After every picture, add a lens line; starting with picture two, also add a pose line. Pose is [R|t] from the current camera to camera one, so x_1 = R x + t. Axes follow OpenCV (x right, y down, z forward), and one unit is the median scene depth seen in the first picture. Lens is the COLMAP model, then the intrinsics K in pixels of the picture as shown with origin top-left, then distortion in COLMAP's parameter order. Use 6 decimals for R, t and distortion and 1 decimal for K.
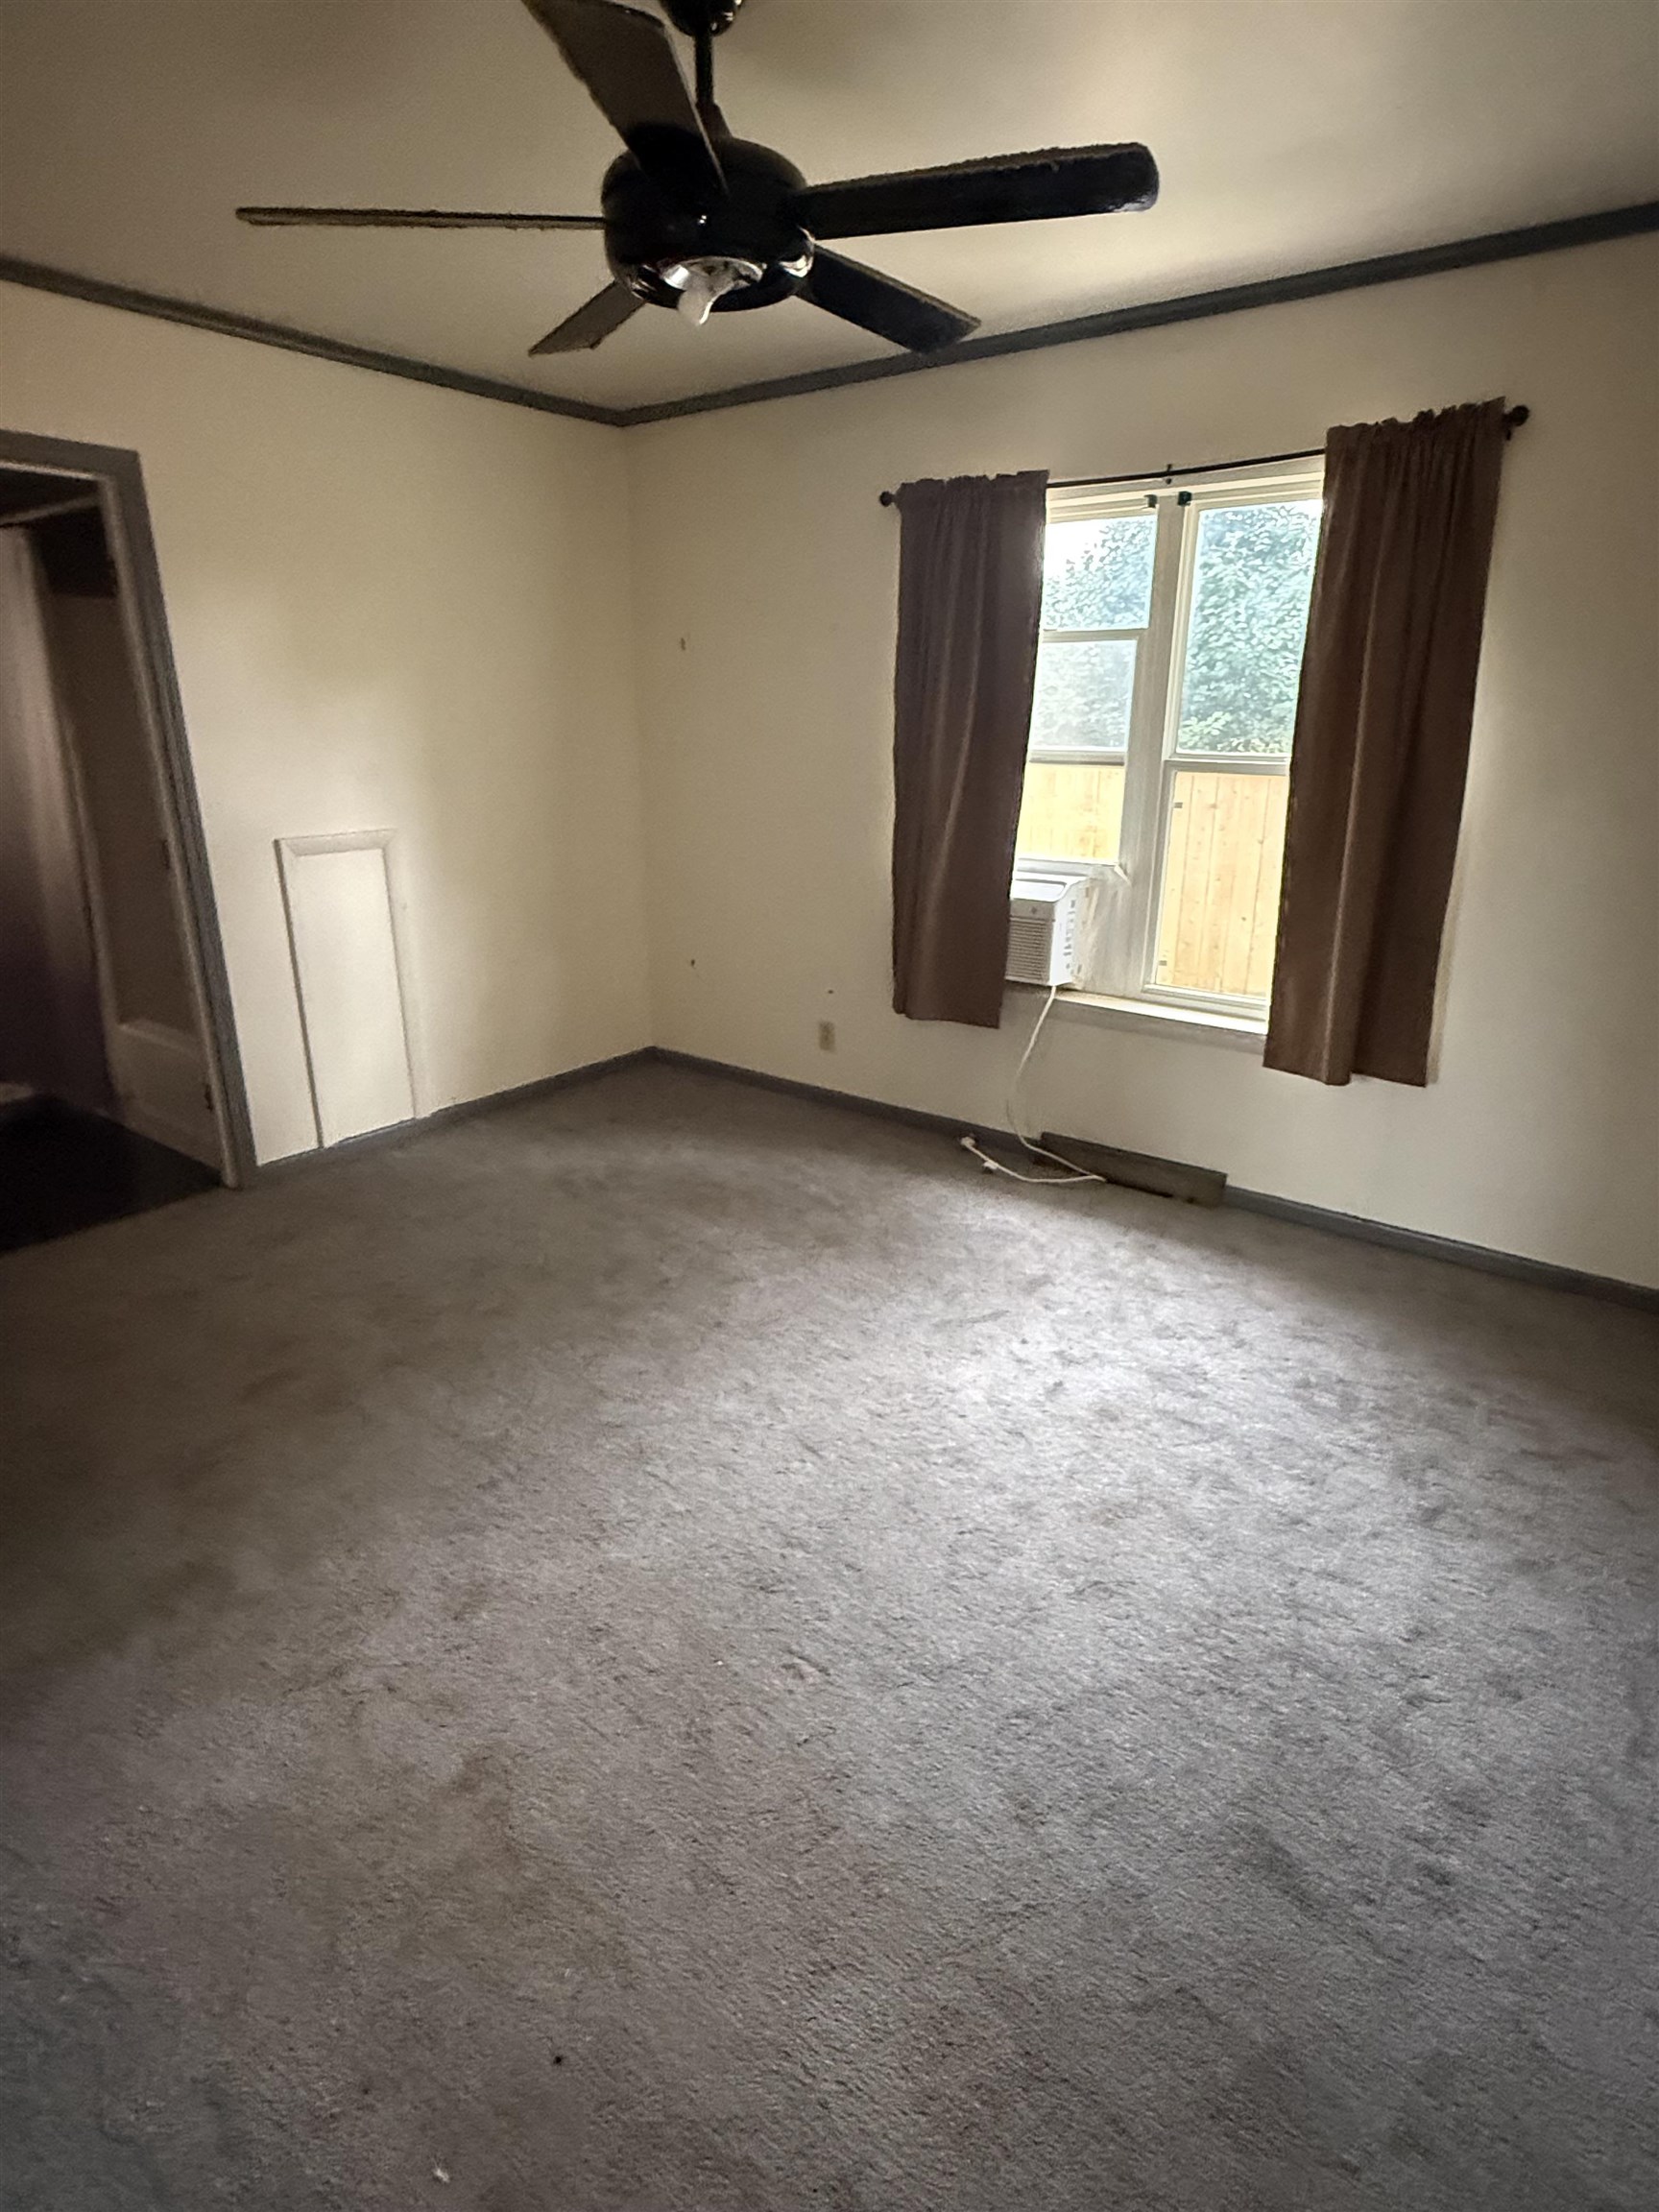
lens RADIAL K [[1166.8, 0, 824.1], [0, 1166.8, 1104.5], [0, 0, 1]] dist [-0.001500, -0.000230]
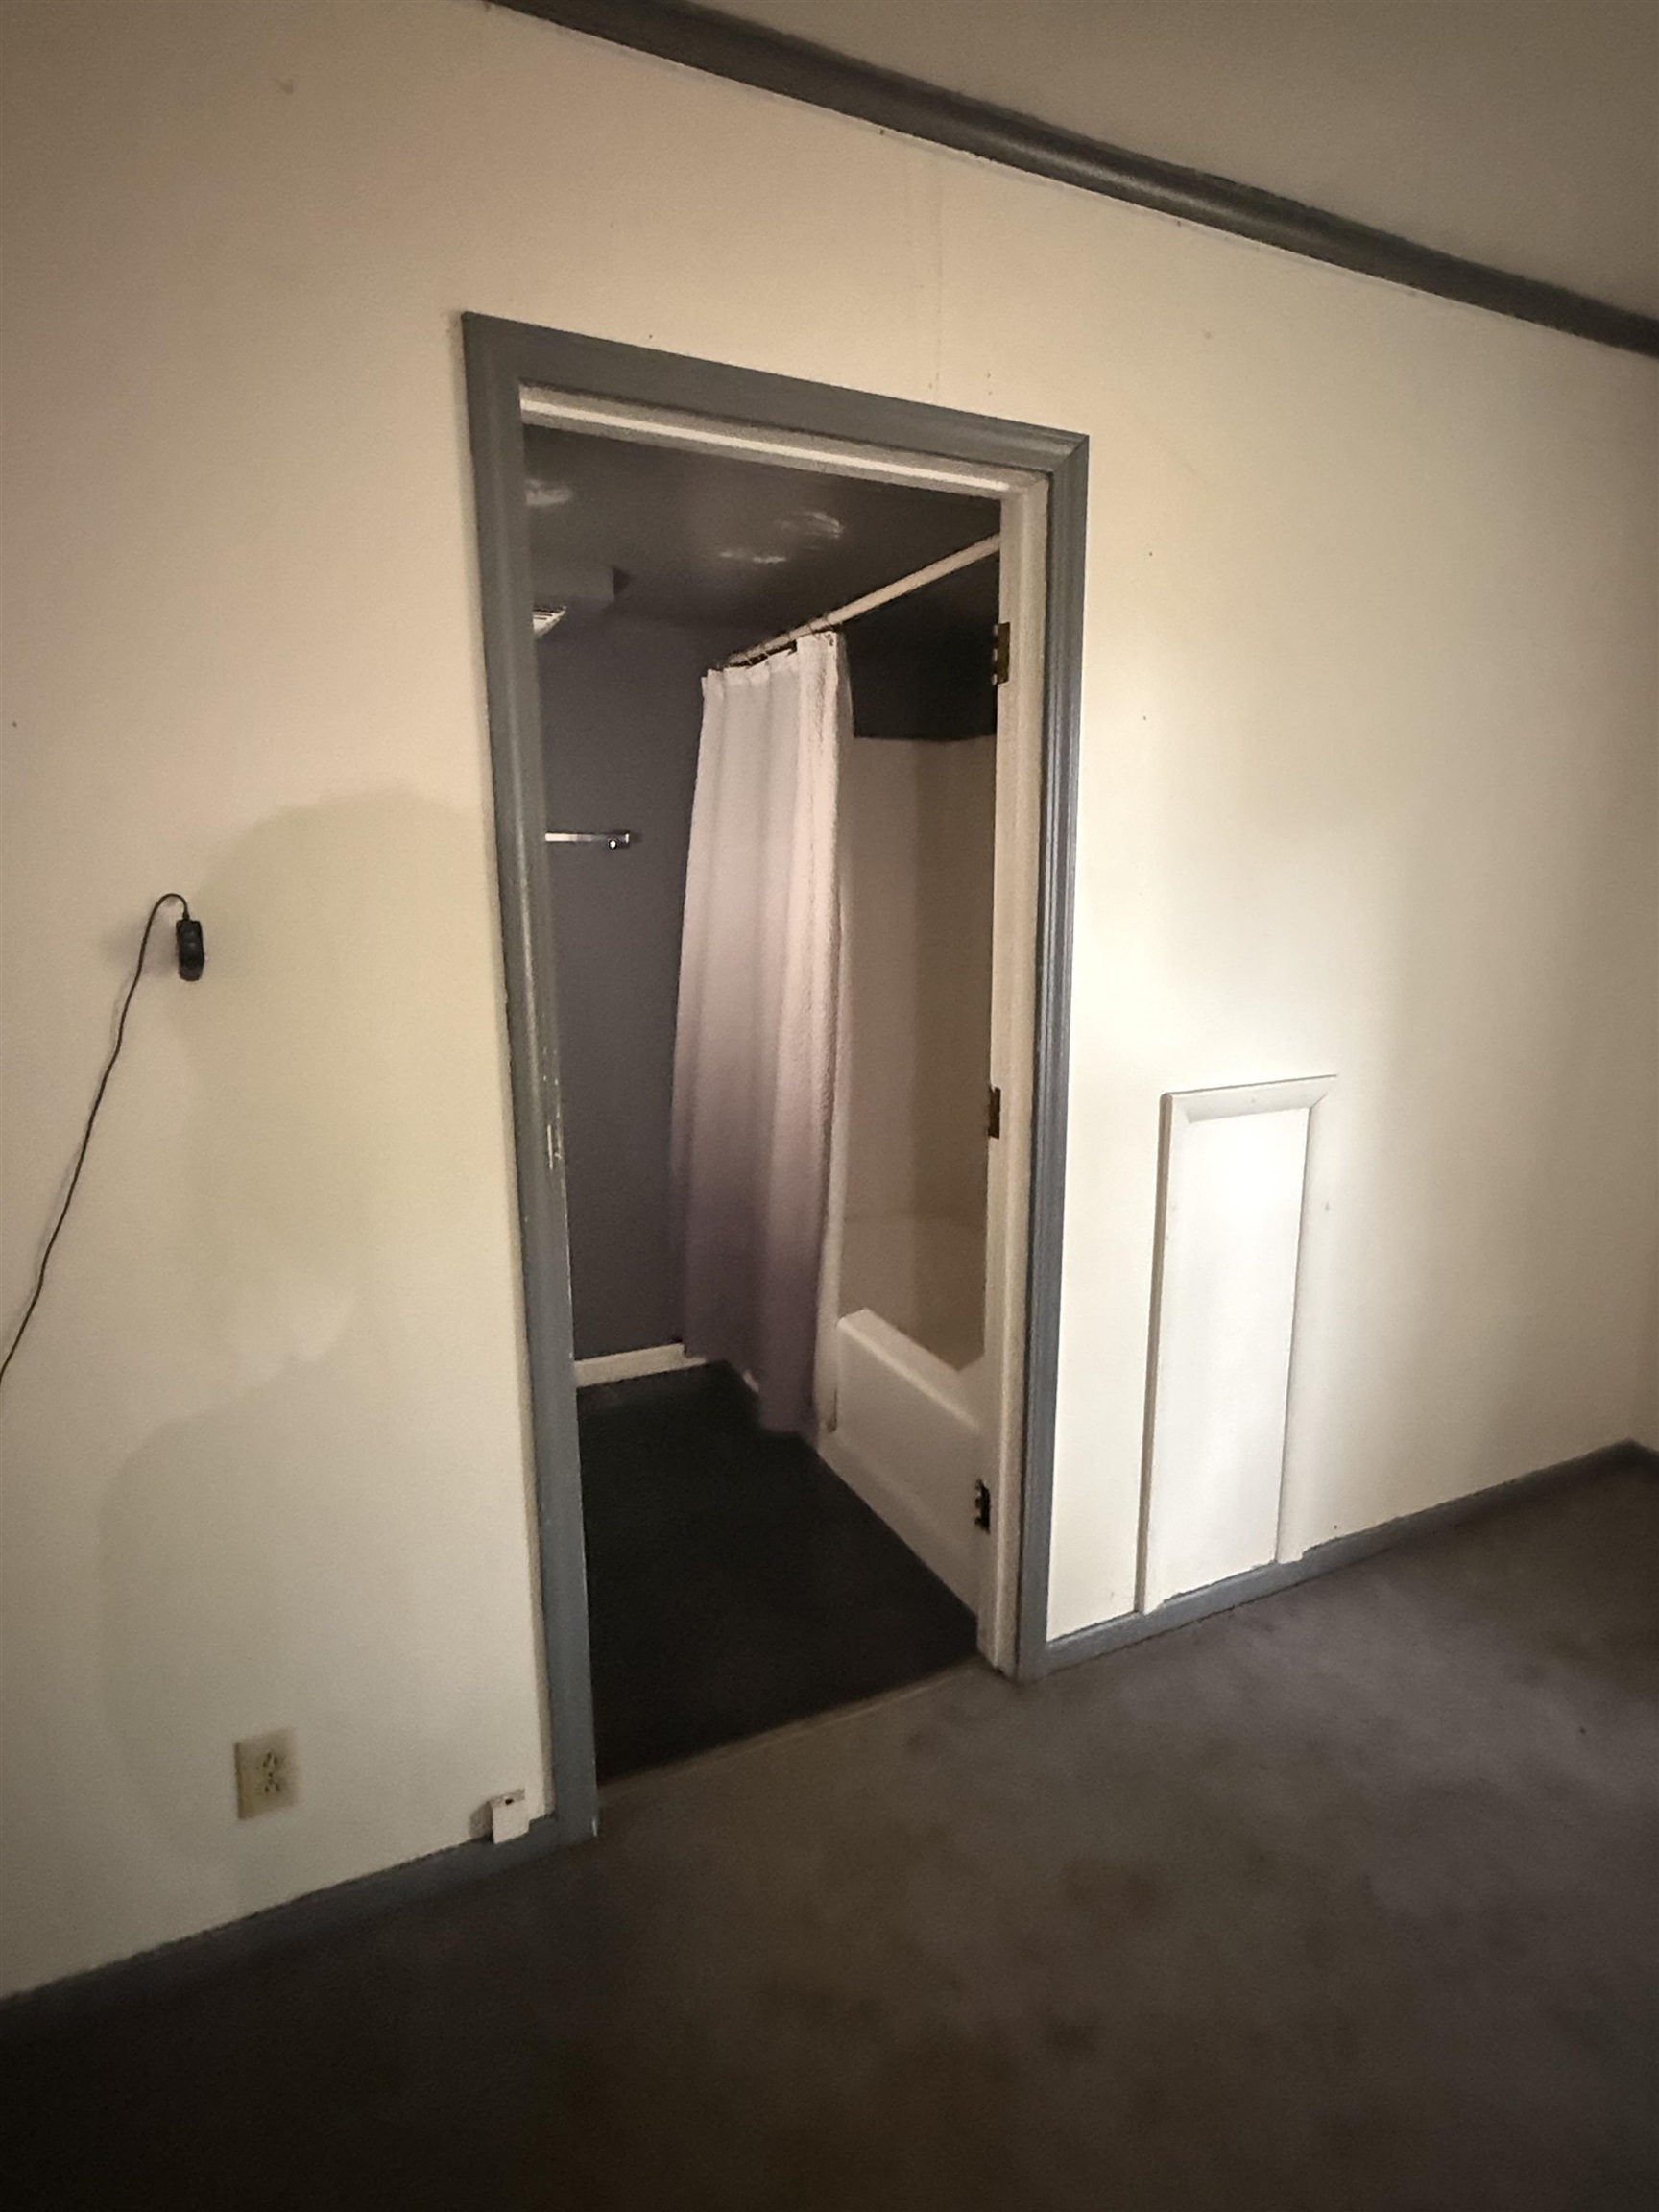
lens RADIAL K [[1166.8, 0, 833.0], [0, 1166.8, 1105.6], [0, 0, 1]] dist [-0.001500, -0.000230]
pose [[0.894064, 0.072867, -0.441973, -0.339182], [-0.132989, 0.985372, -0.106566, -0.130615], [0.427742, 0.154054, 0.890676, 0.394158]]
